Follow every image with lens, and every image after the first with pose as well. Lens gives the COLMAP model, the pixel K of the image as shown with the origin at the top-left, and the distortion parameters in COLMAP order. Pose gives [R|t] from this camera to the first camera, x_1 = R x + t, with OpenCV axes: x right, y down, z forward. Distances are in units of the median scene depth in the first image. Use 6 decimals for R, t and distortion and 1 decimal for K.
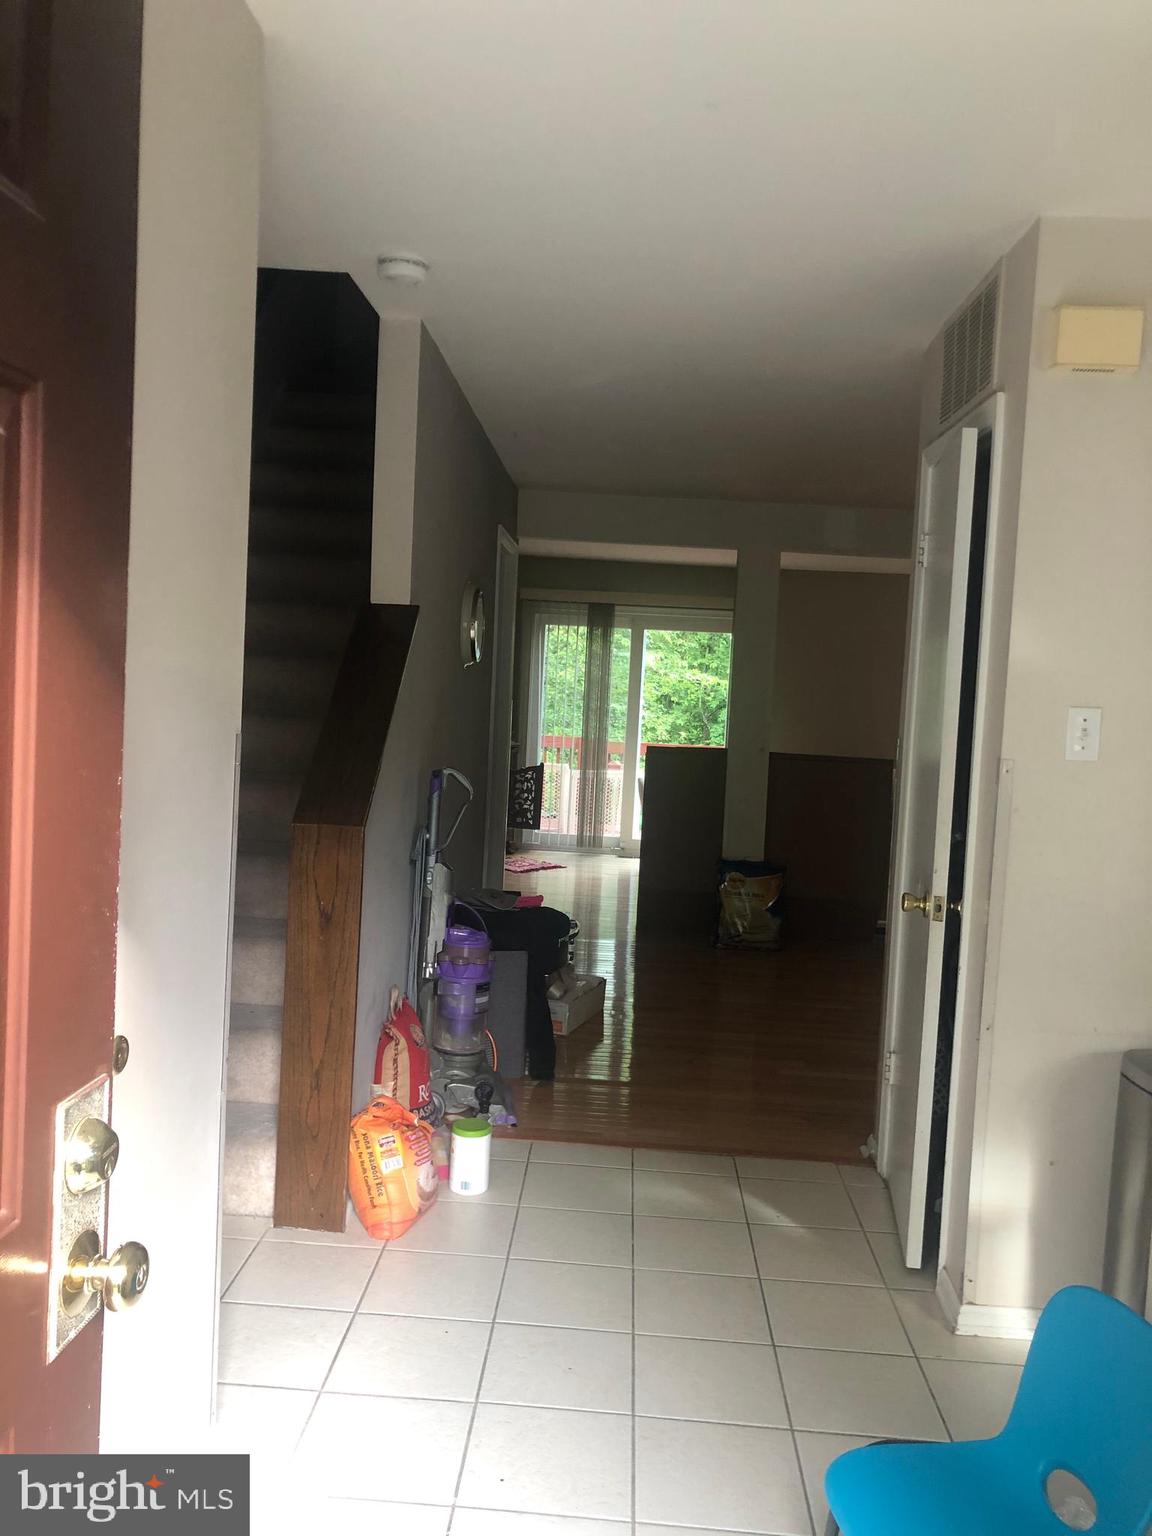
lens RADIAL K [[1260.0, 0, 575.5], [0, 1260.0, 765.2], [0, 0, 1]] dist [0.057976, -0.059556]
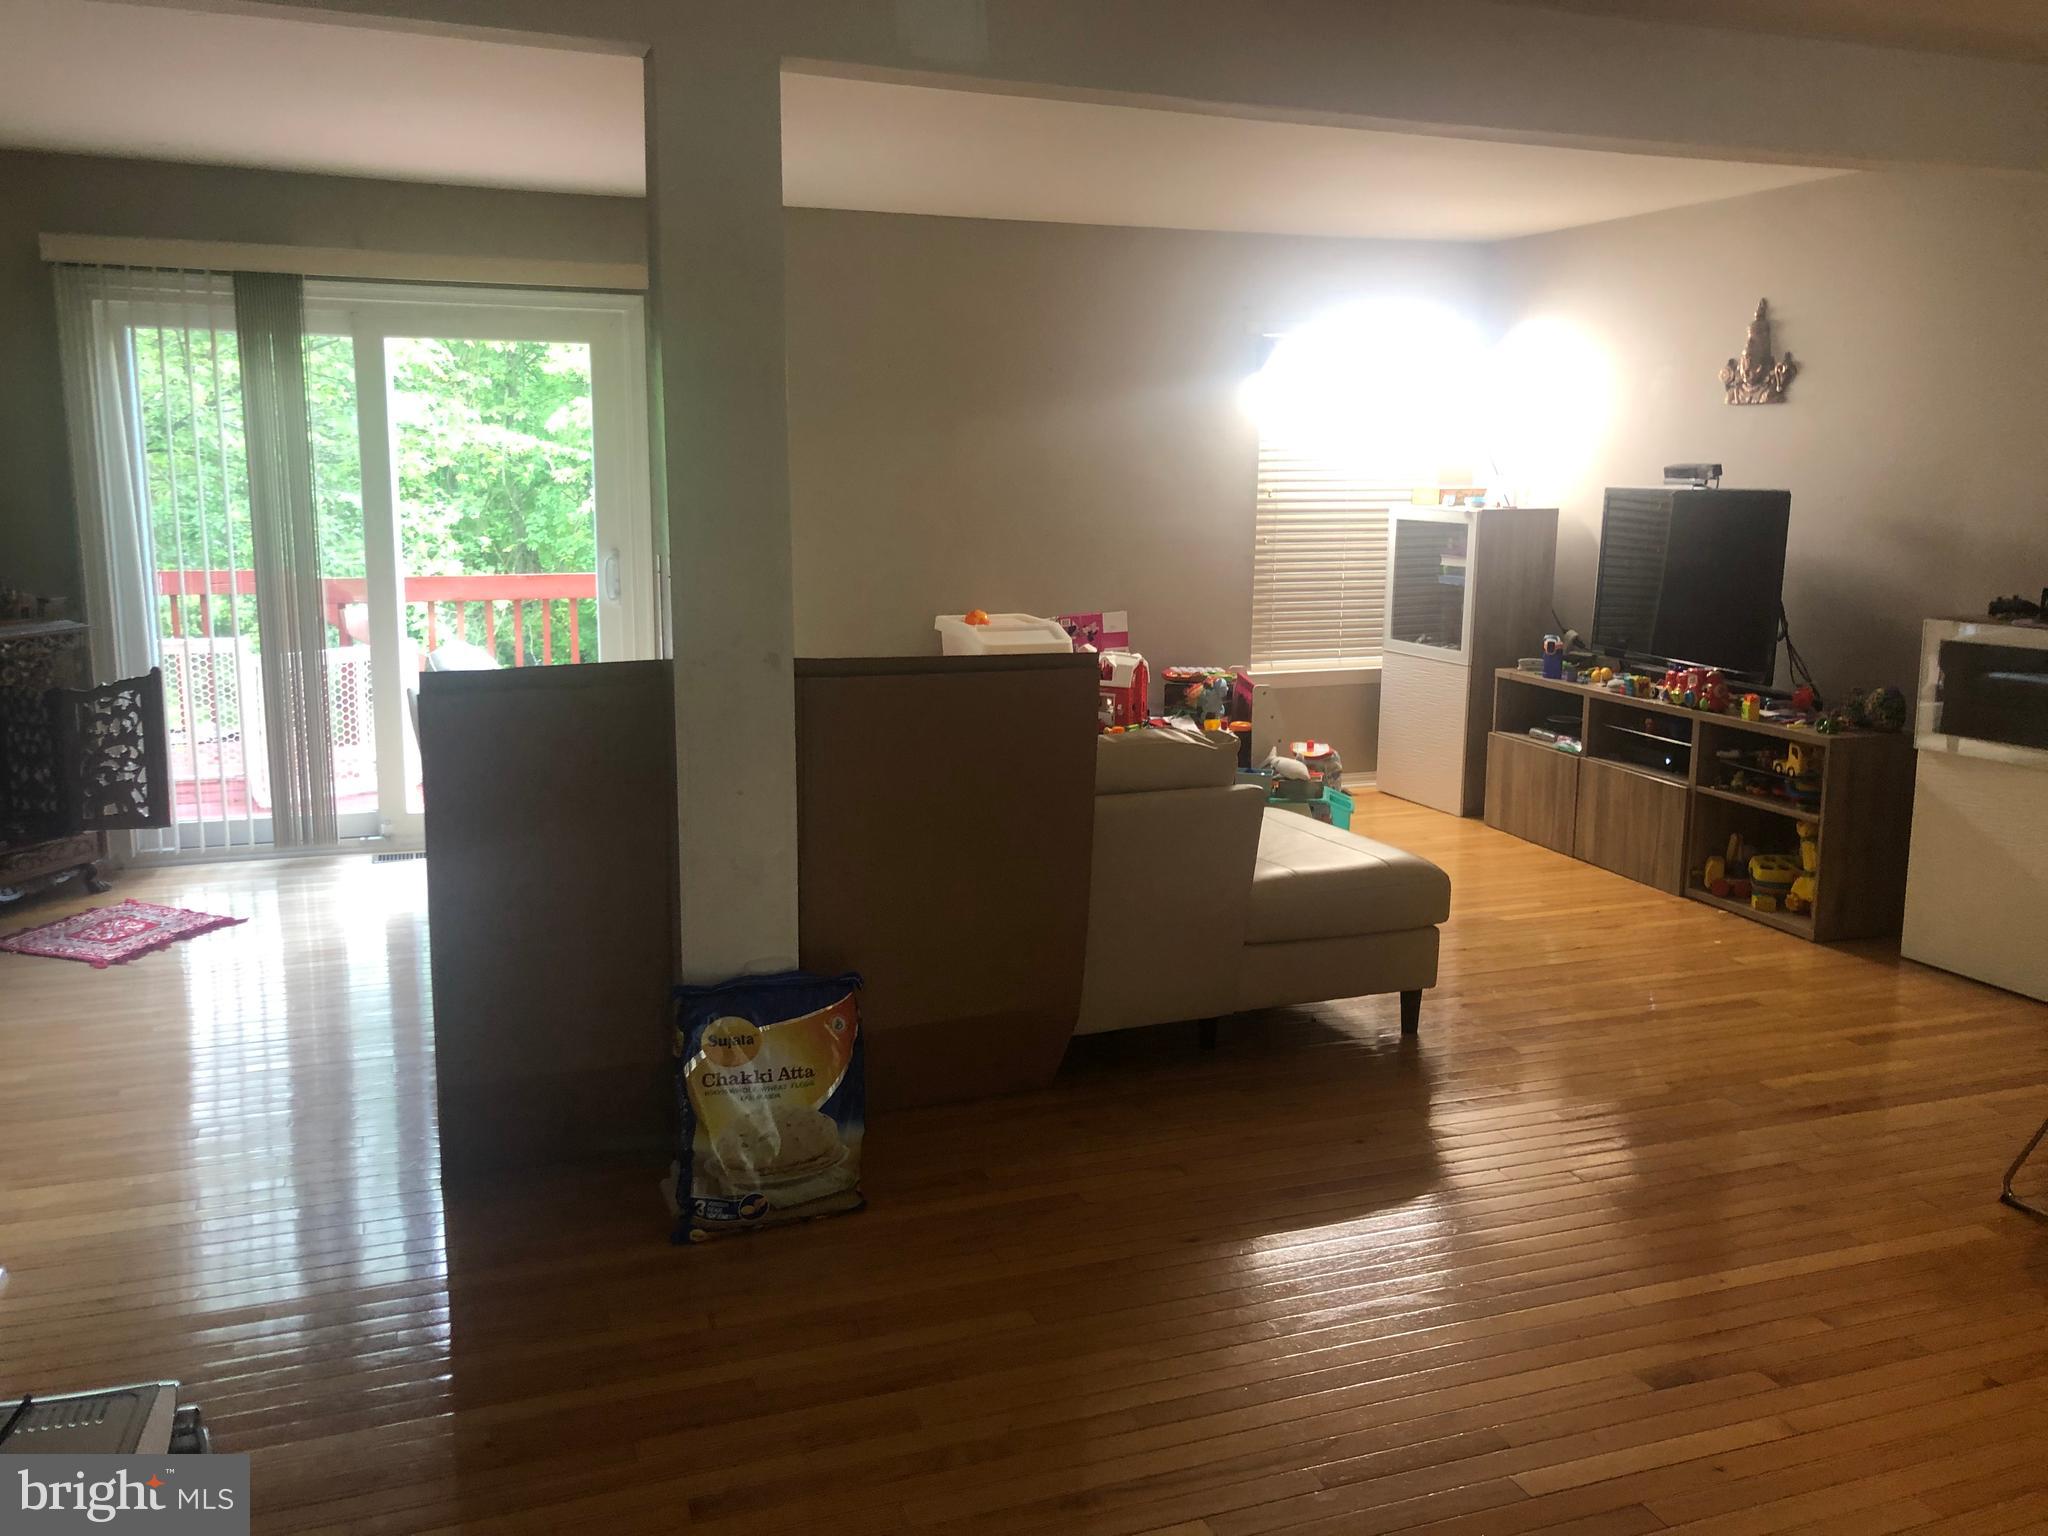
lens RADIAL K [[1680.0, 0, 984.0], [0, 1680.0, 711.1], [0, 0, 1]] dist [0.057976, -0.059556]
pose [[0.927909, -0.103378, 0.358186, 0.024790], [0.068201, 0.991642, 0.109522, -0.030285], [-0.366515, -0.077197, 0.927204, 0.382823]]
